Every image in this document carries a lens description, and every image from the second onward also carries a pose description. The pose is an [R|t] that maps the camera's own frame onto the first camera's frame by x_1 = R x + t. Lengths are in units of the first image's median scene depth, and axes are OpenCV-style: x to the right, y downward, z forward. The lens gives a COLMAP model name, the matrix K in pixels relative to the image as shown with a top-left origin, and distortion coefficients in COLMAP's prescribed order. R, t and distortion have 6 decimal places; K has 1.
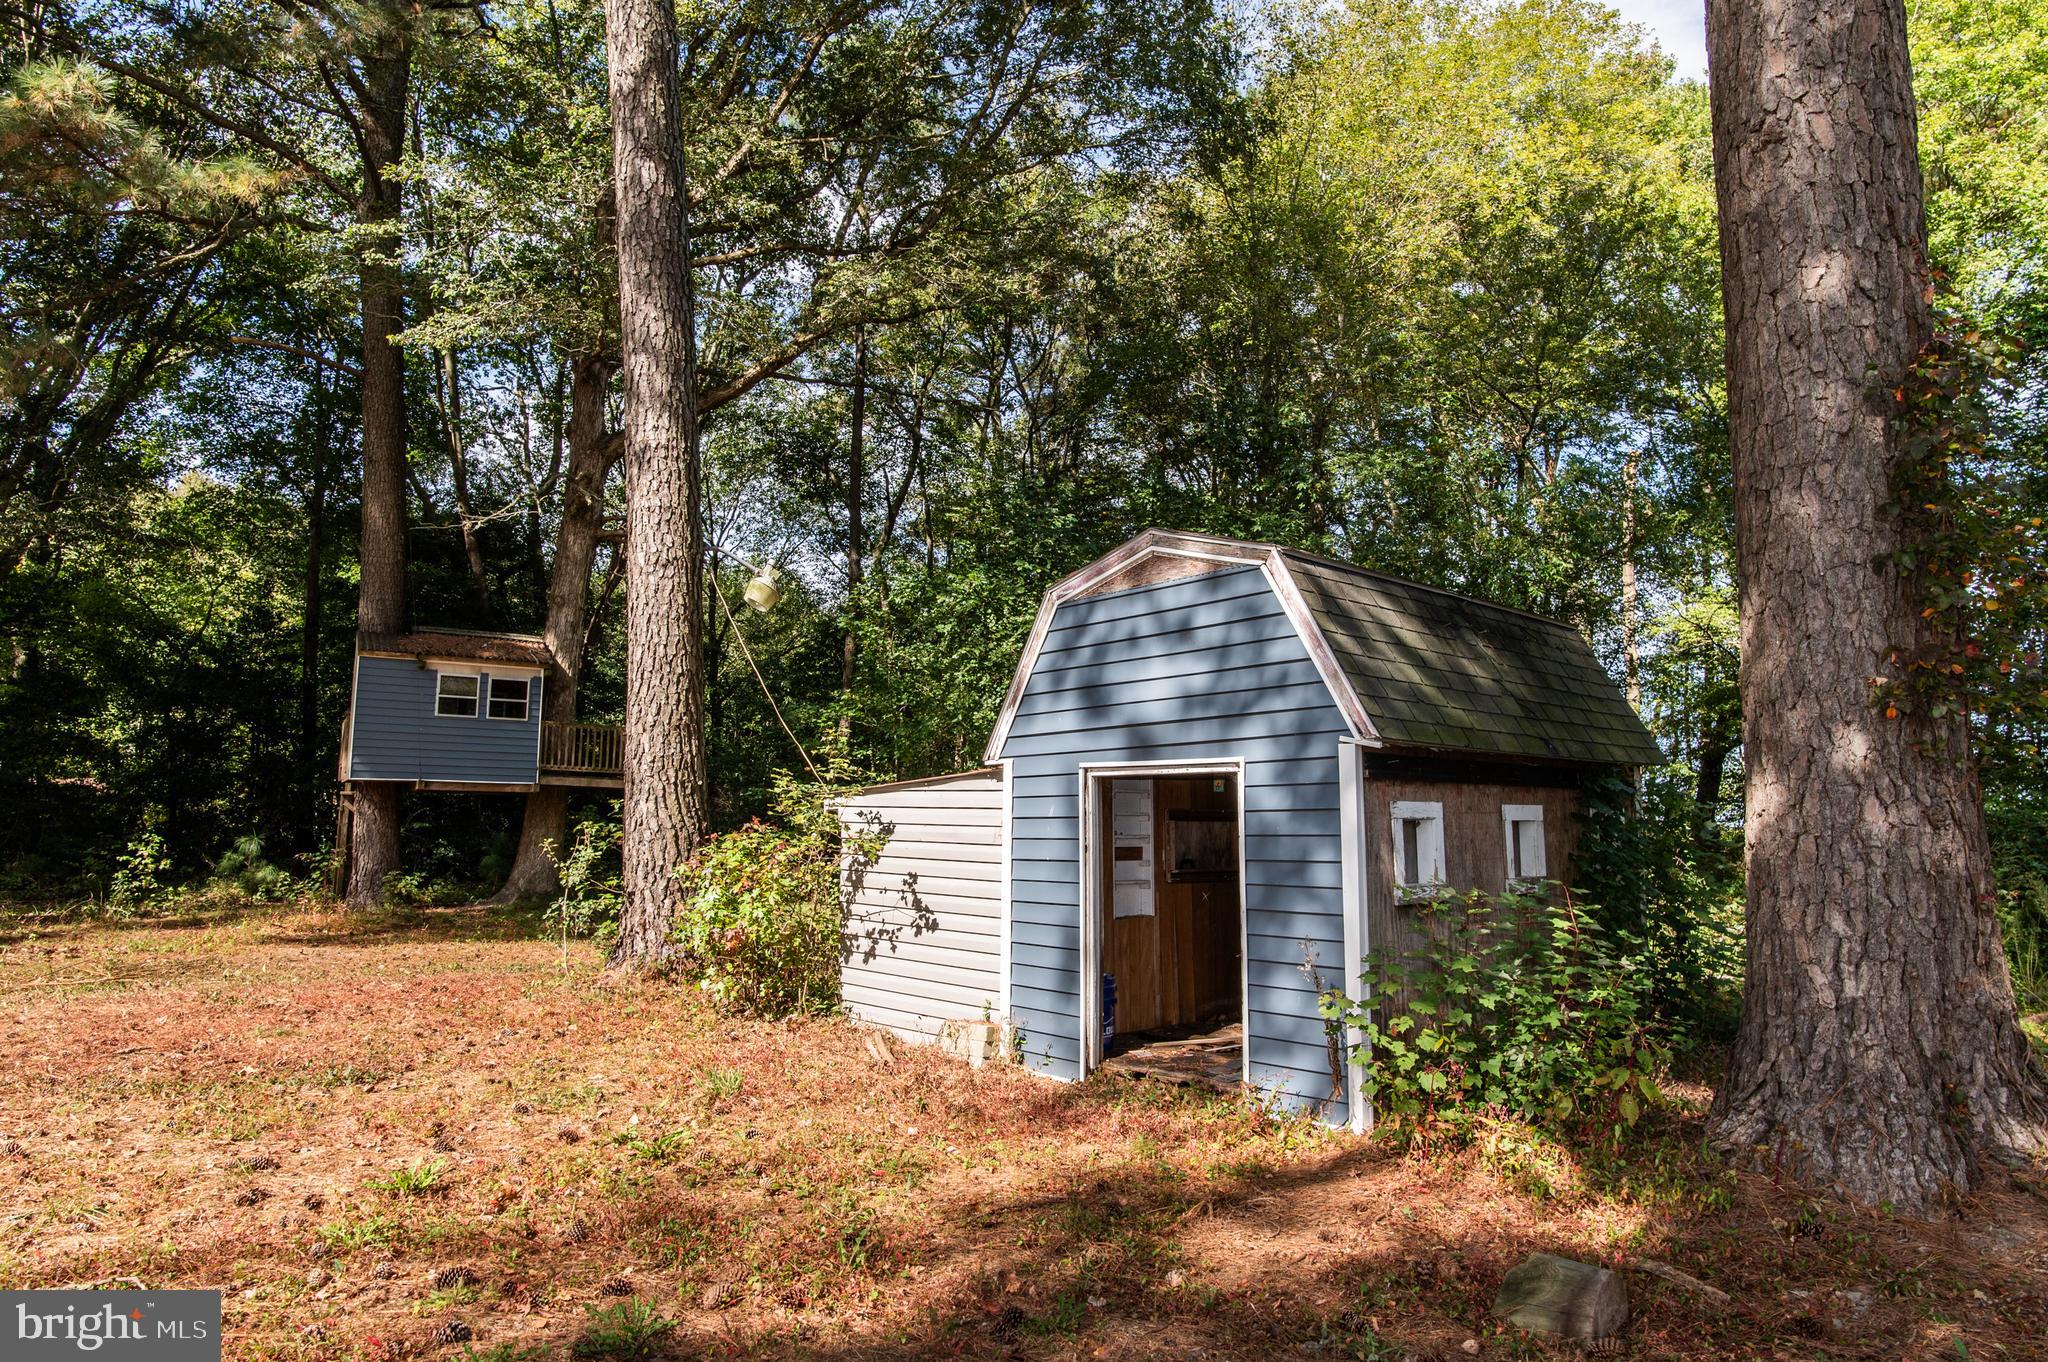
lens RADIAL K [[1284.9, 0, 1024.0], [0, 1284.9, 681.0], [0, 0, 1]] dist [-0.001950, -0.001552]
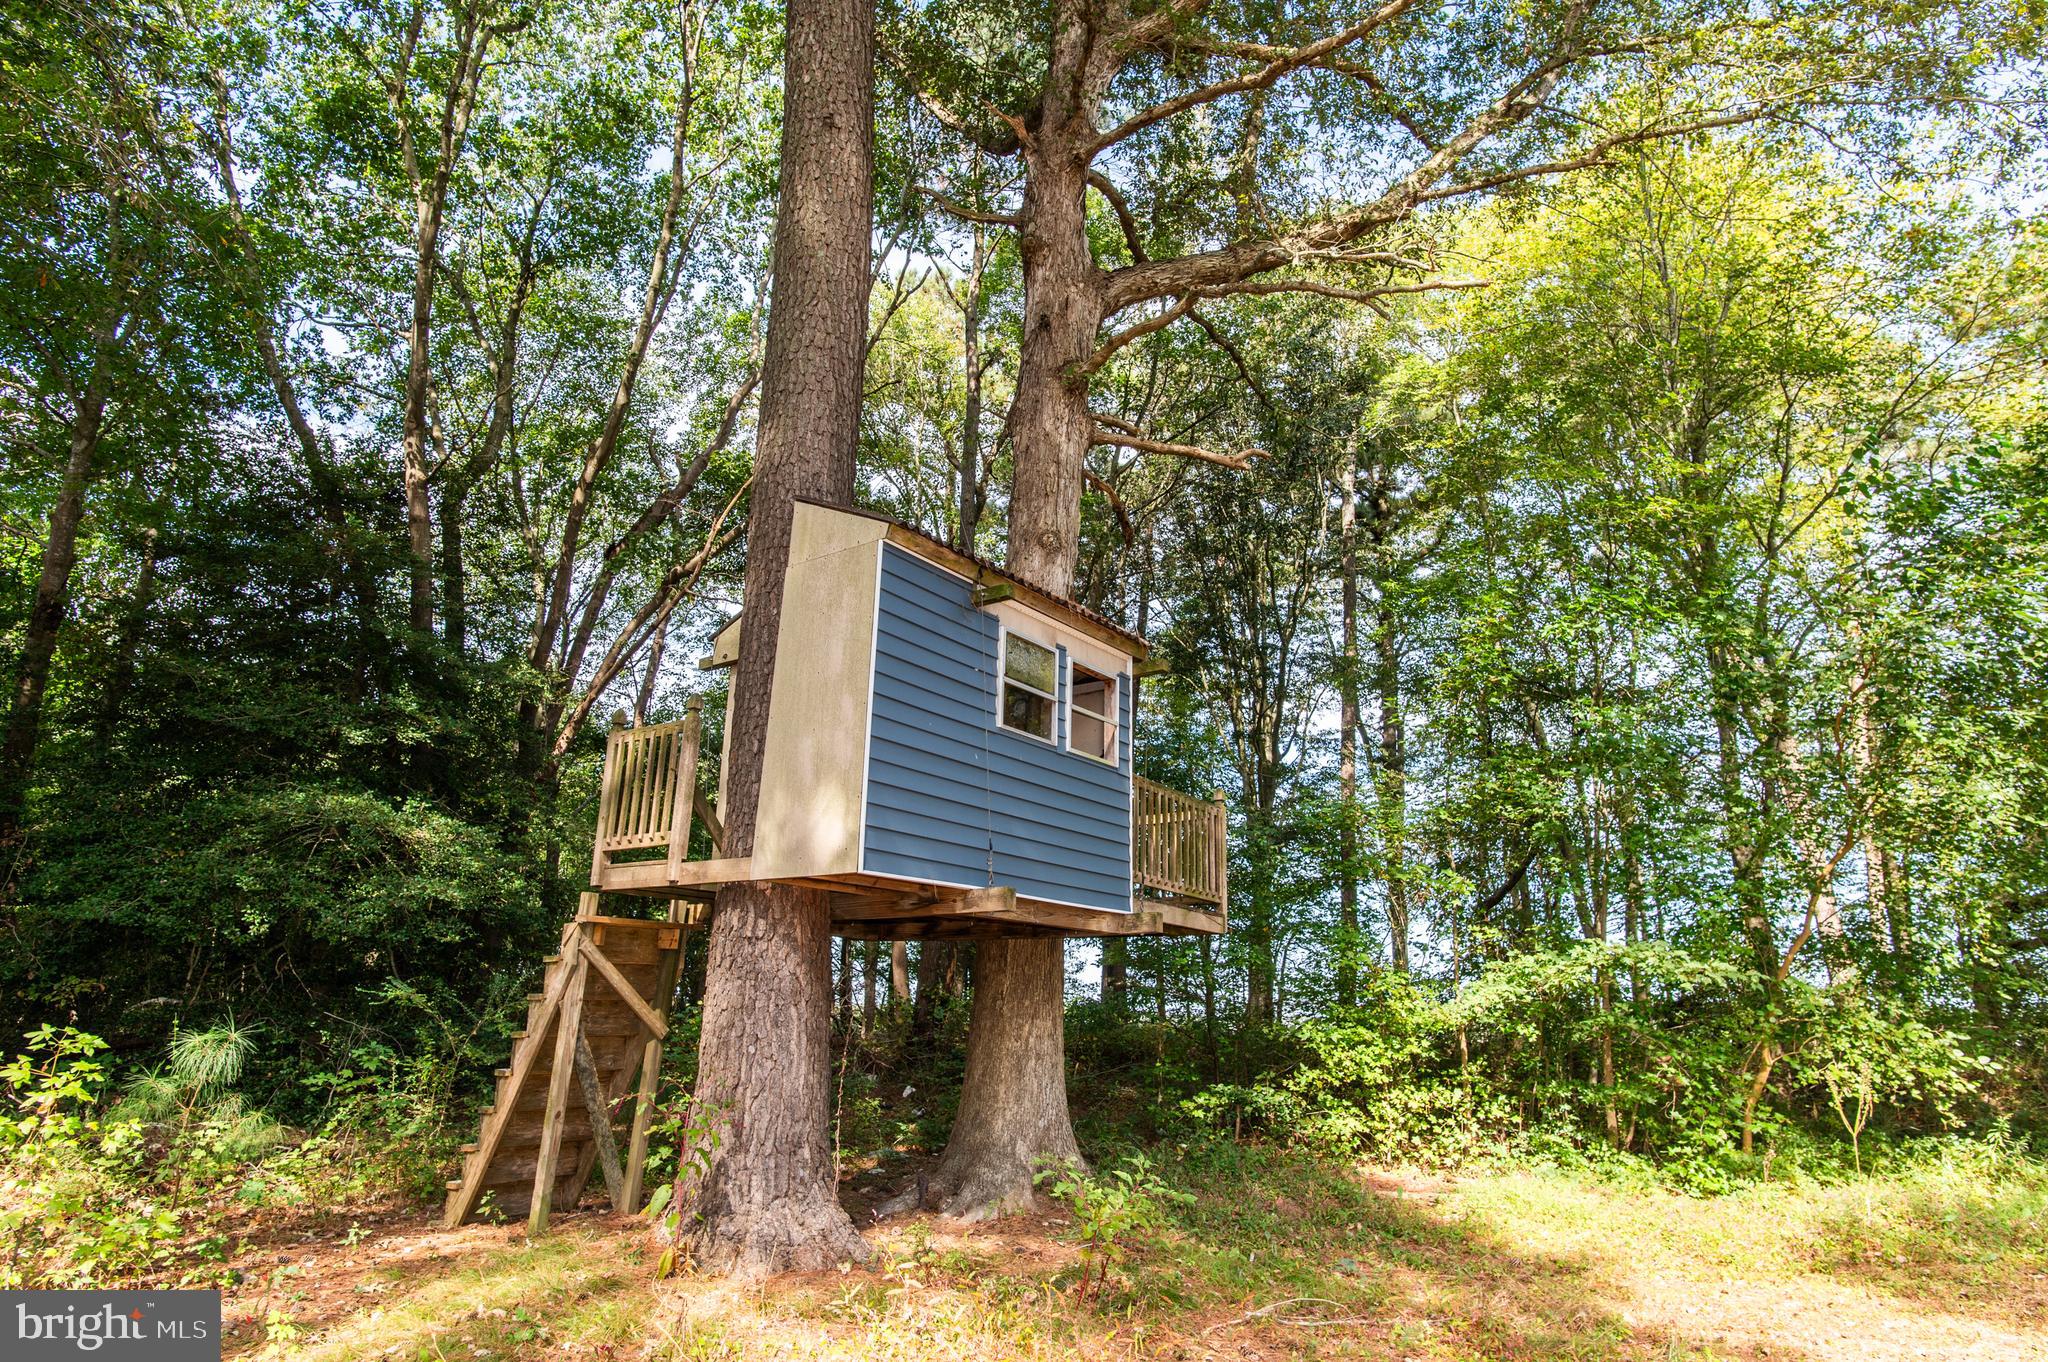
lens RADIAL K [[1217.2, 0, 1030.6], [0, 1217.2, 688.7], [0, 0, 1]] dist [-0.002908, 0.000801]
pose [[0.918800, 0.112852, 0.378247, -1.532744], [-0.057608, 0.986336, -0.154344, 0.189081], [-0.390497, 0.120021, 0.912747, 1.679103]]
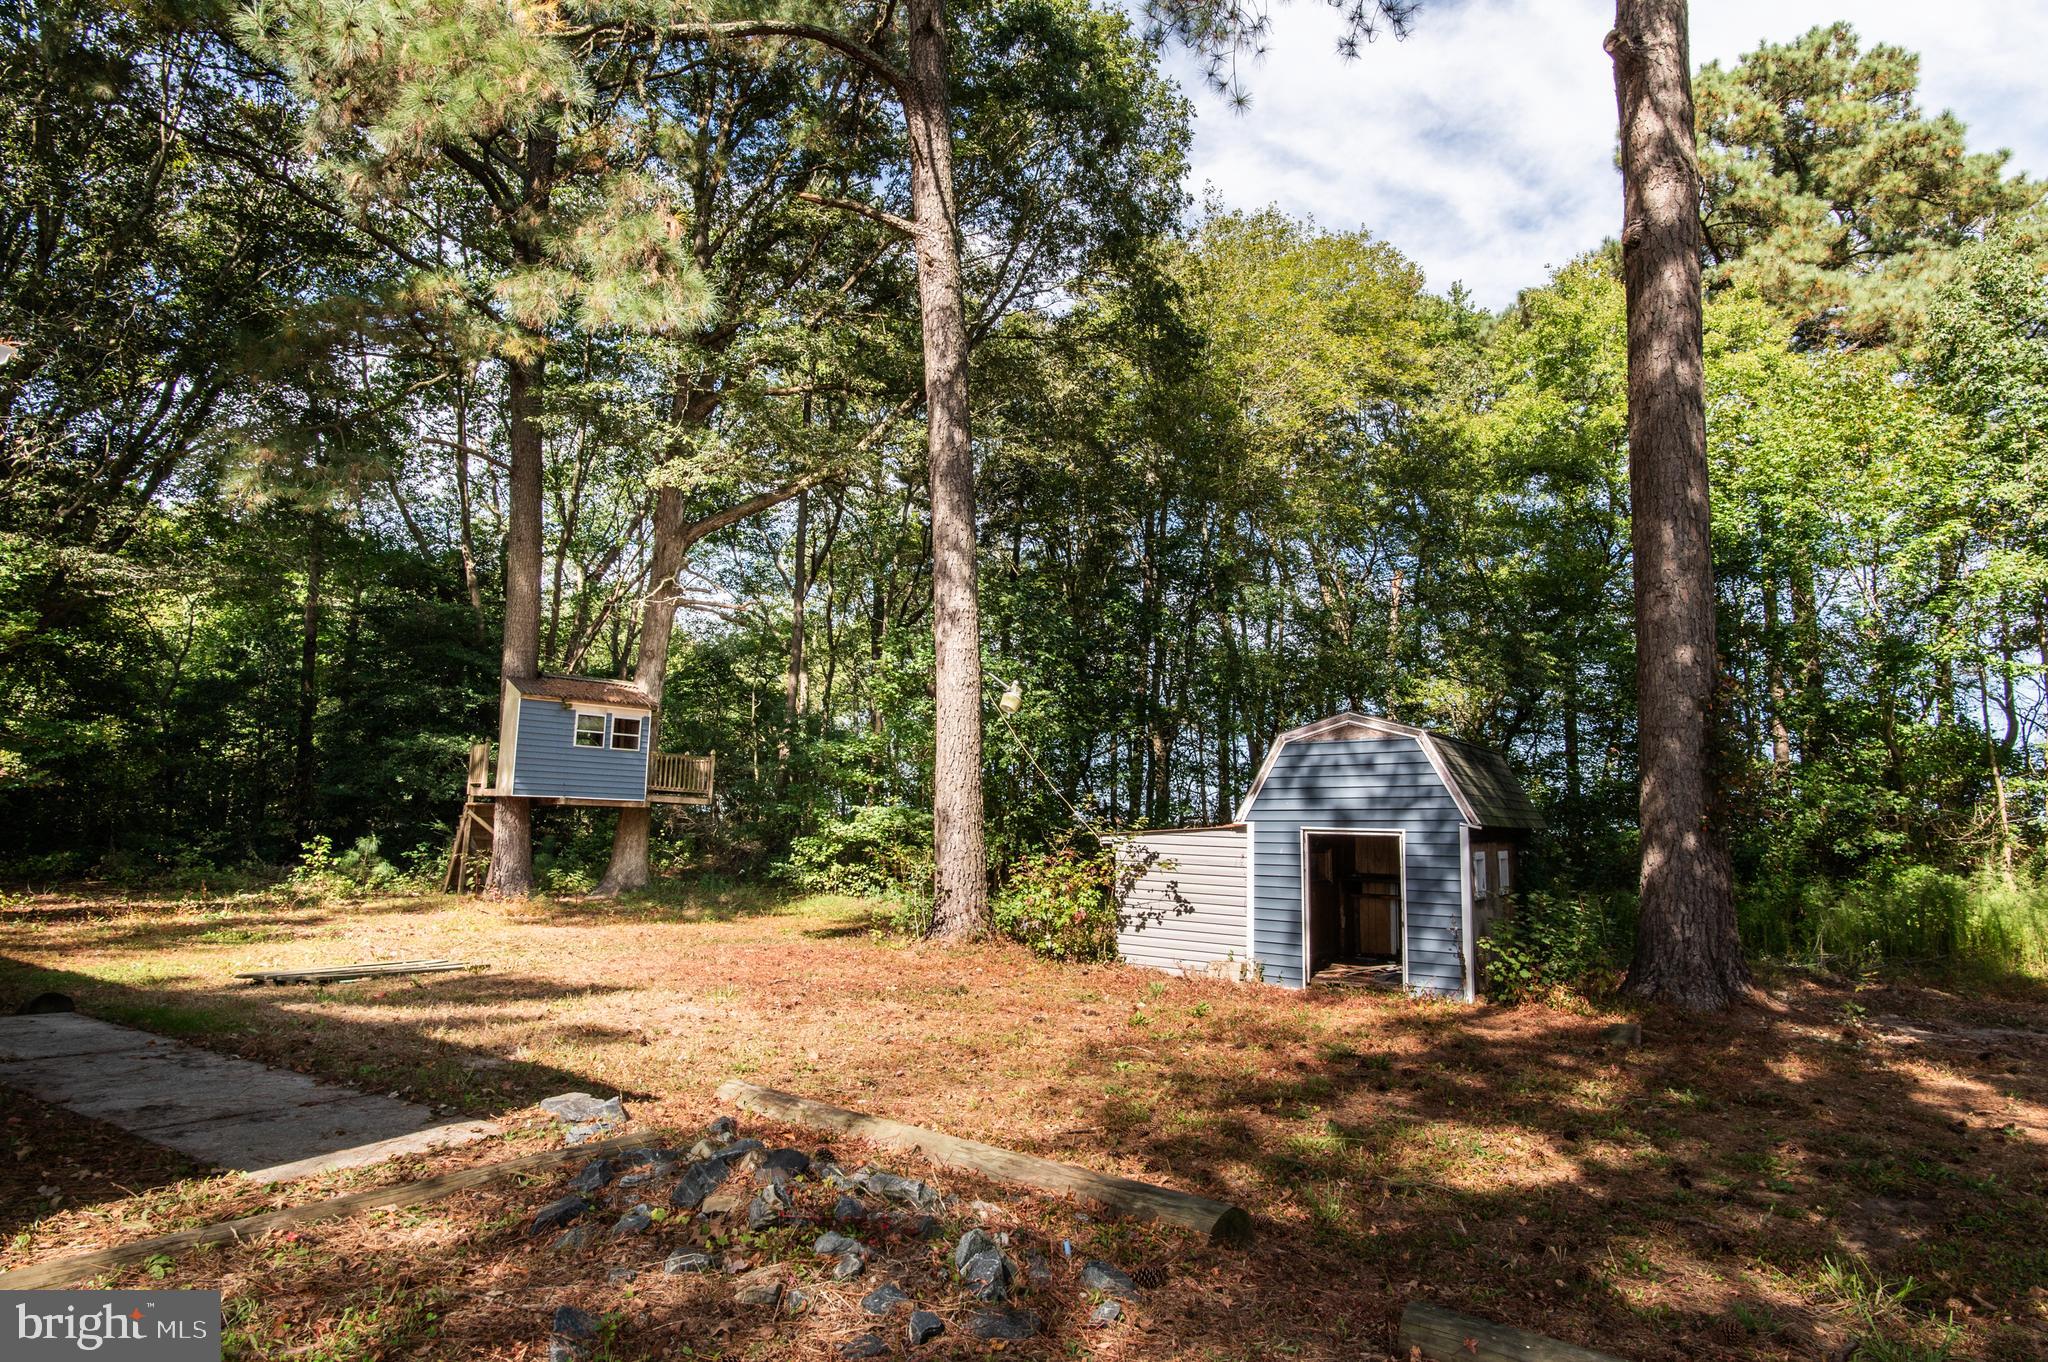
lens RADIAL K [[1222.3, 0, 1004.1], [0, 1222.3, 681.1], [0, 0, 1]] dist [-0.004100, 0.001619]
pose [[0.976503, 0.041872, 0.211397, -0.779297], [-0.041621, 0.999118, -0.005638, -0.124898], [-0.211446, -0.003293, 0.977384, -0.699661]]
